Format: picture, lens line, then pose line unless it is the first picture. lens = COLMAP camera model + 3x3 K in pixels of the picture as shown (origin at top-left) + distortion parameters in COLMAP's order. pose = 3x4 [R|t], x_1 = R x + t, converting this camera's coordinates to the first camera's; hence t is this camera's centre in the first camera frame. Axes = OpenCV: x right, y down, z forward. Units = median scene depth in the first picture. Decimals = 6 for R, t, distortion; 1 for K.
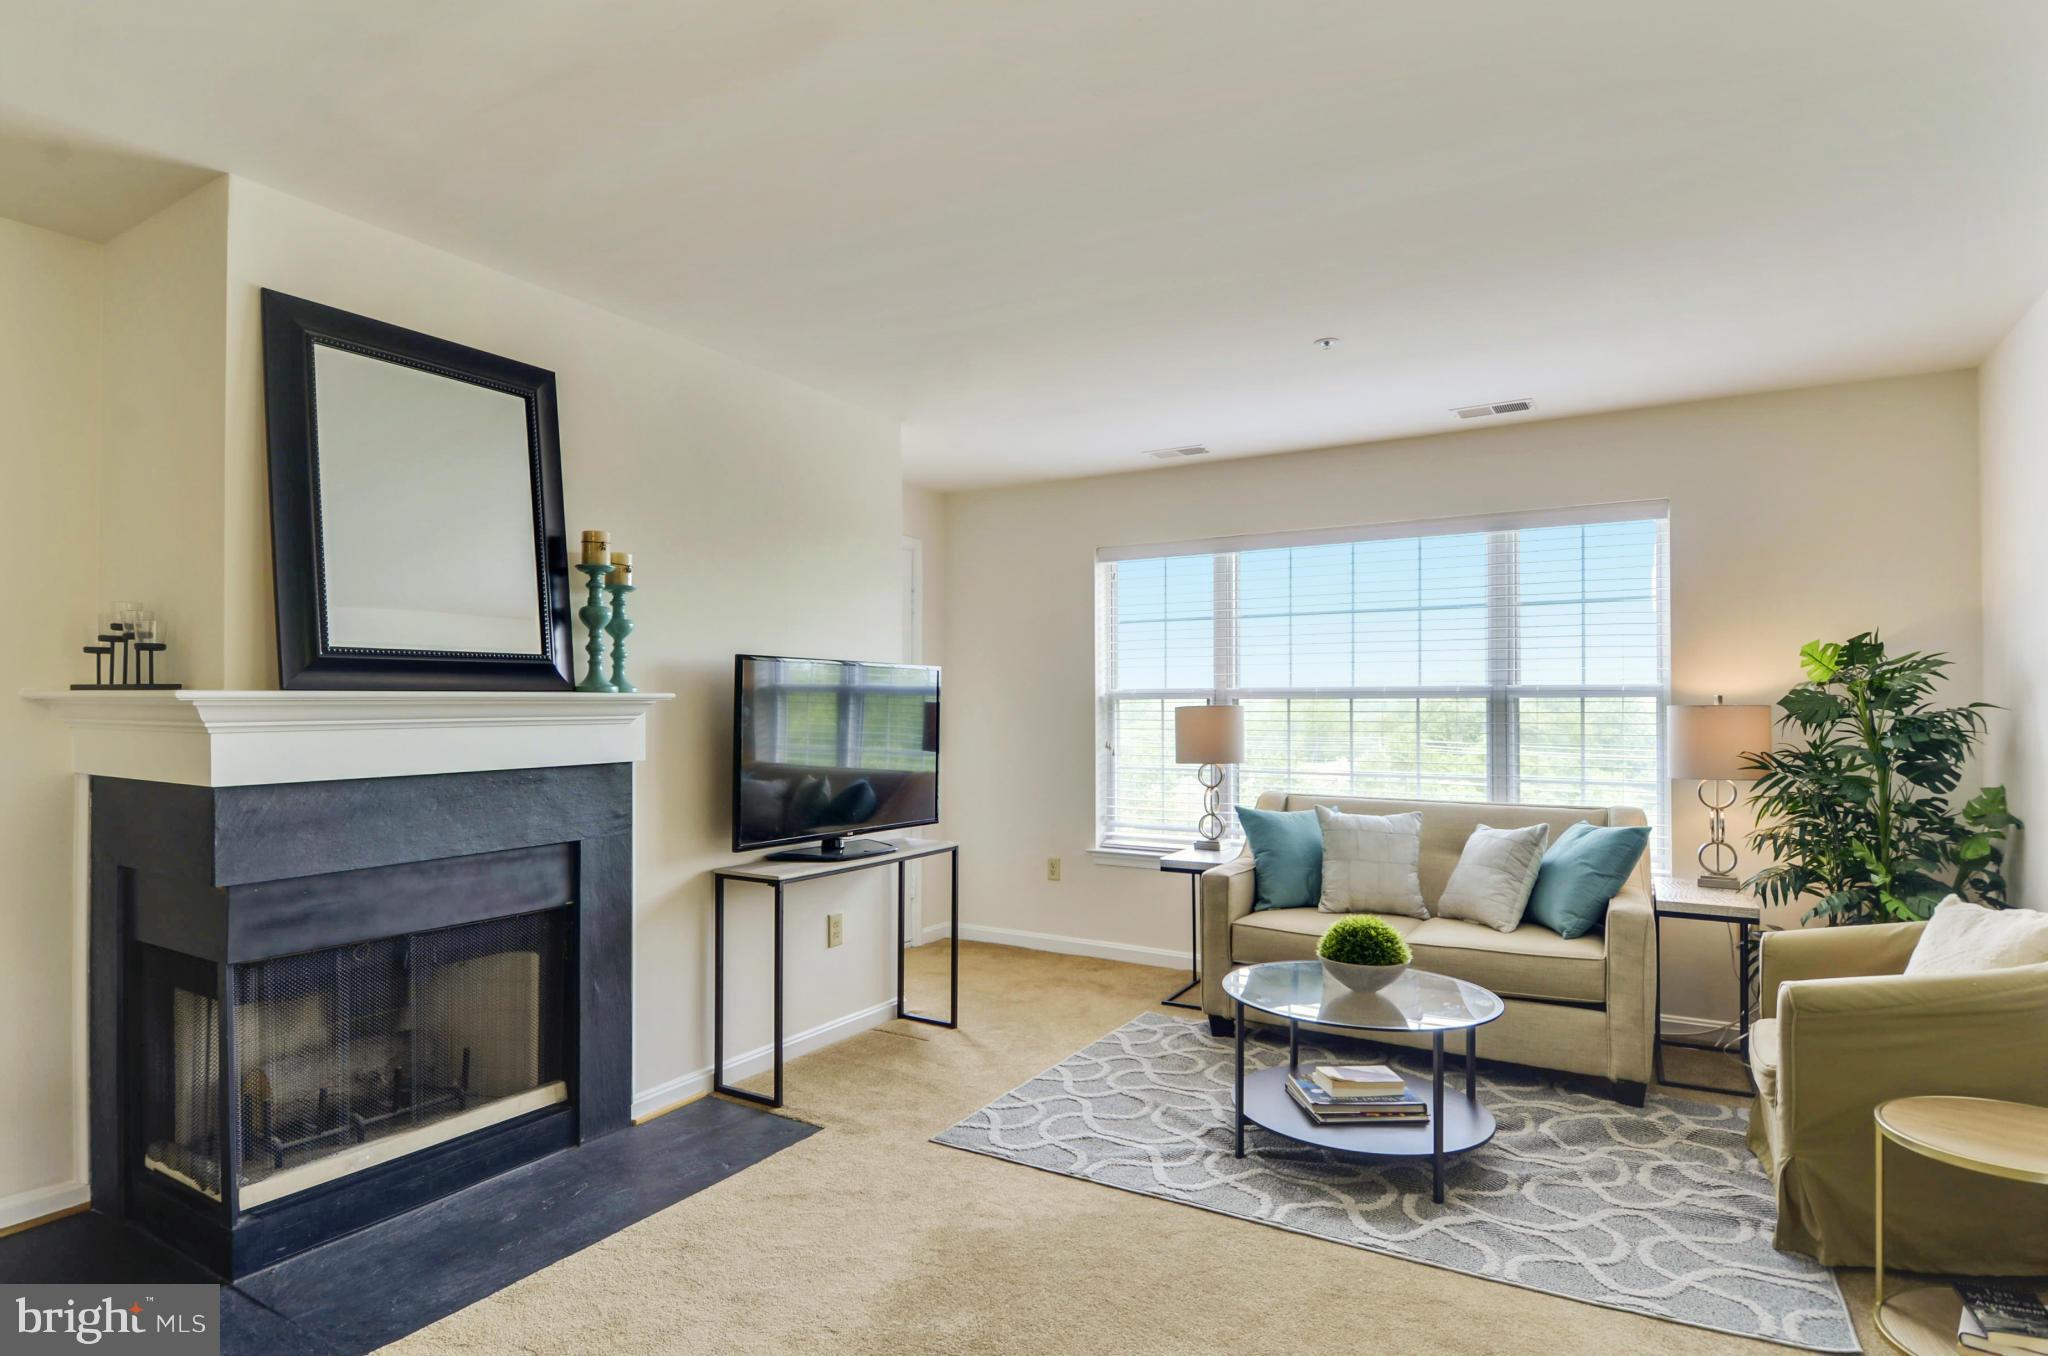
lens RADIAL K [[1076.6, 0, 1006.9], [0, 1076.6, 705.6], [0, 0, 1]] dist [0.021851, -0.024357]
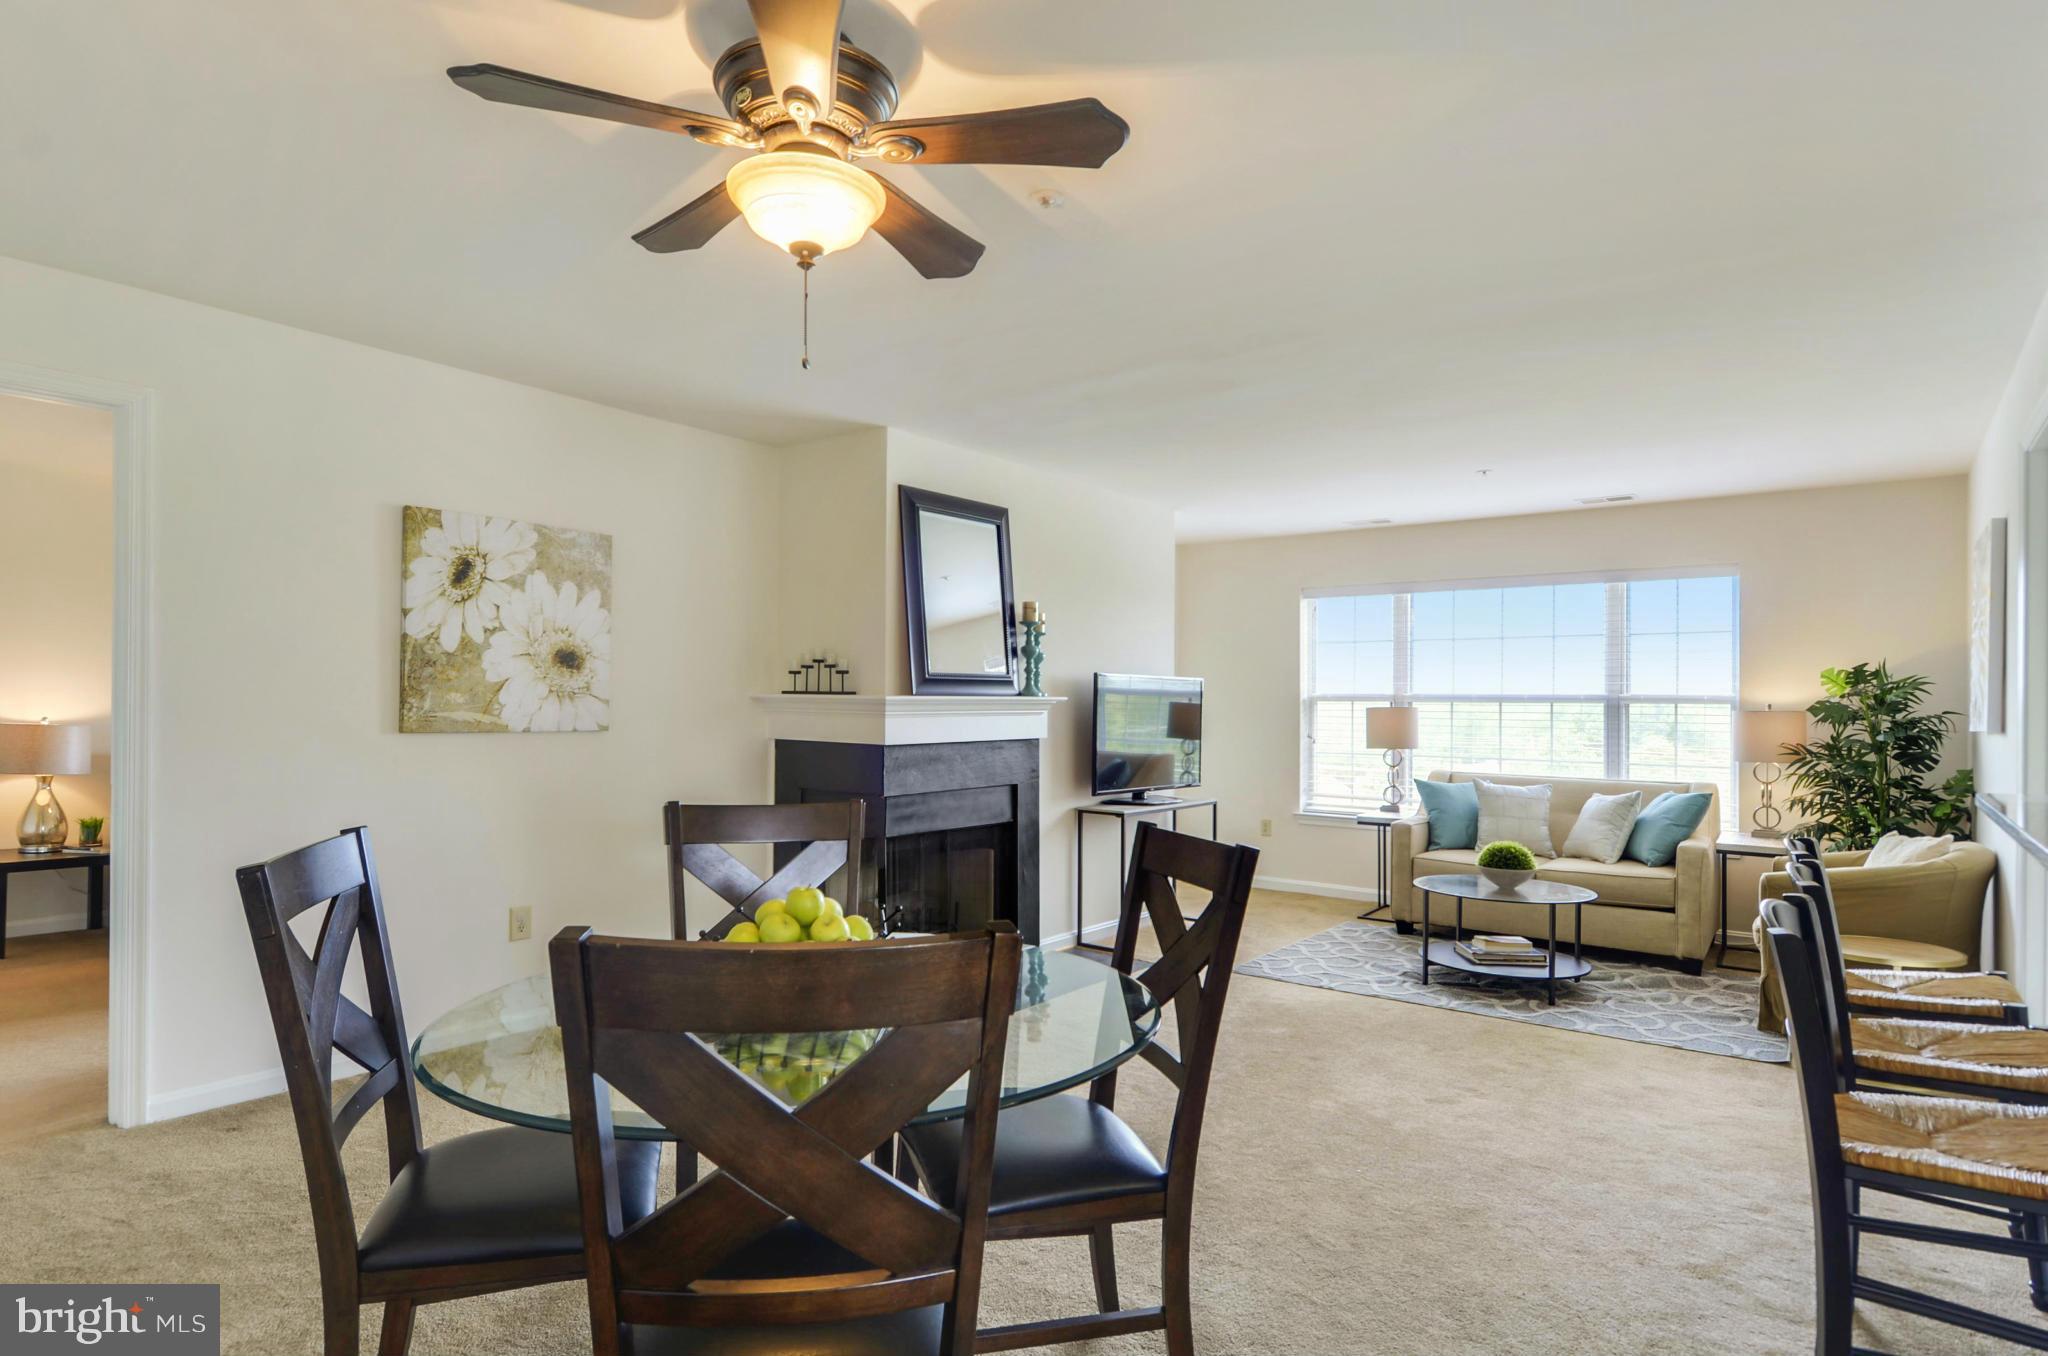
lens RADIAL K [[1076.6, 0, 1003.4], [0, 1076.6, 690.2], [0, 0, 1]] dist [0.021851, -0.024357]
pose [[0.992299, 0.008399, -0.123579, -0.187243], [-0.009653, 0.999908, -0.009555, -0.004542], [0.123487, 0.010674, 0.992289, -0.600672]]
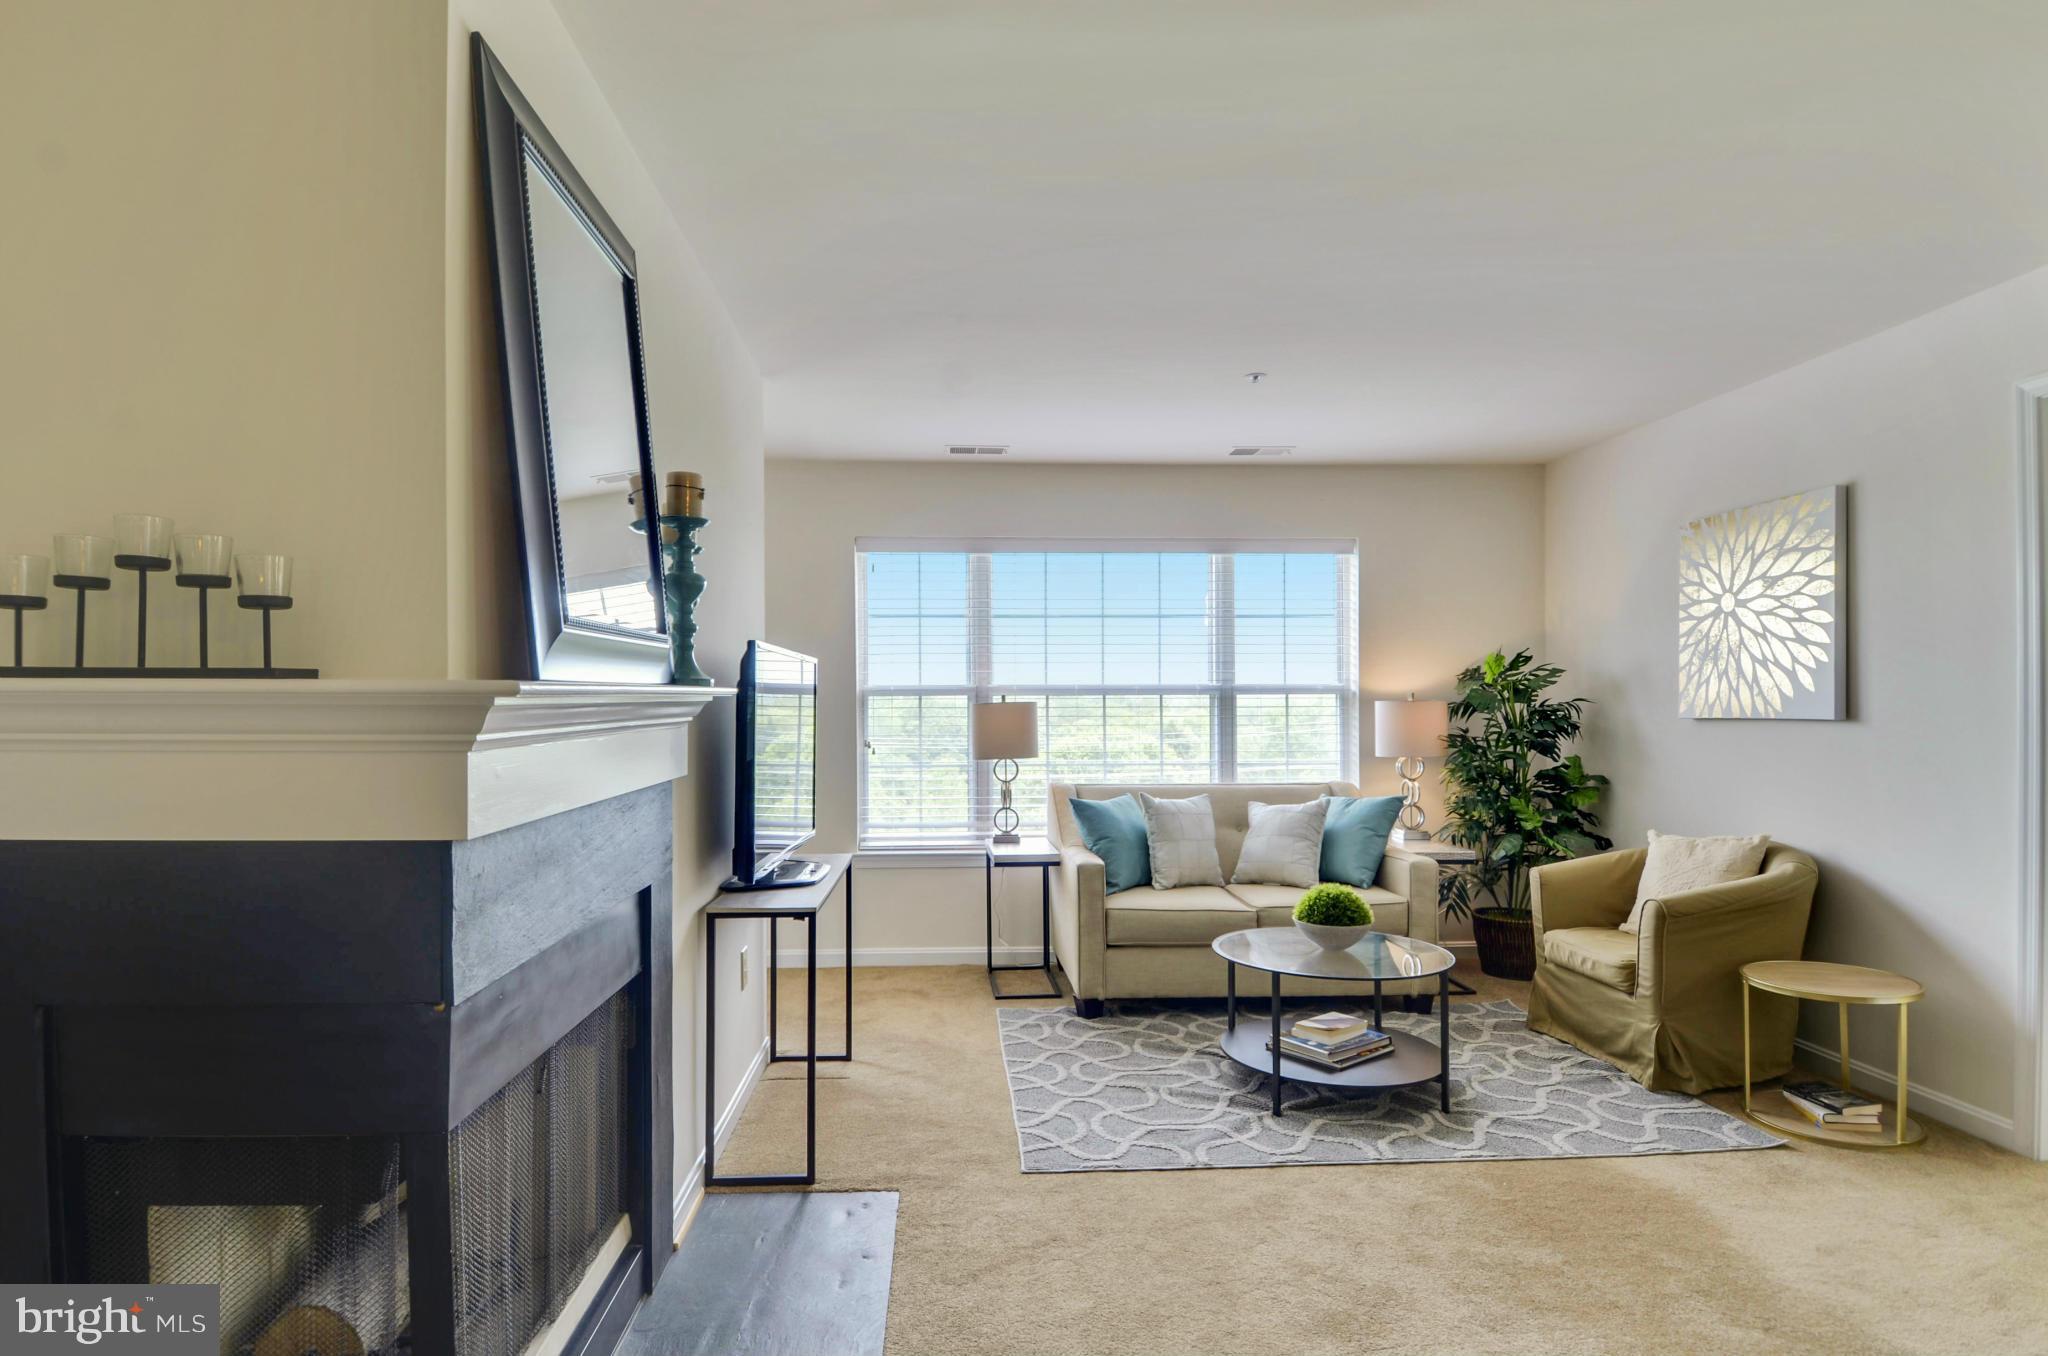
lens RADIAL K [[1076.6, 0, 987.7], [0, 1076.6, 697.8], [0, 0, 1]] dist [0.021851, -0.024357]
pose [[0.833082, -0.001086, 0.553149, -0.547446], [0.003818, 0.999986, -0.003787, -0.000394], [-0.553137, 0.005266, 0.833074, 0.219618]]
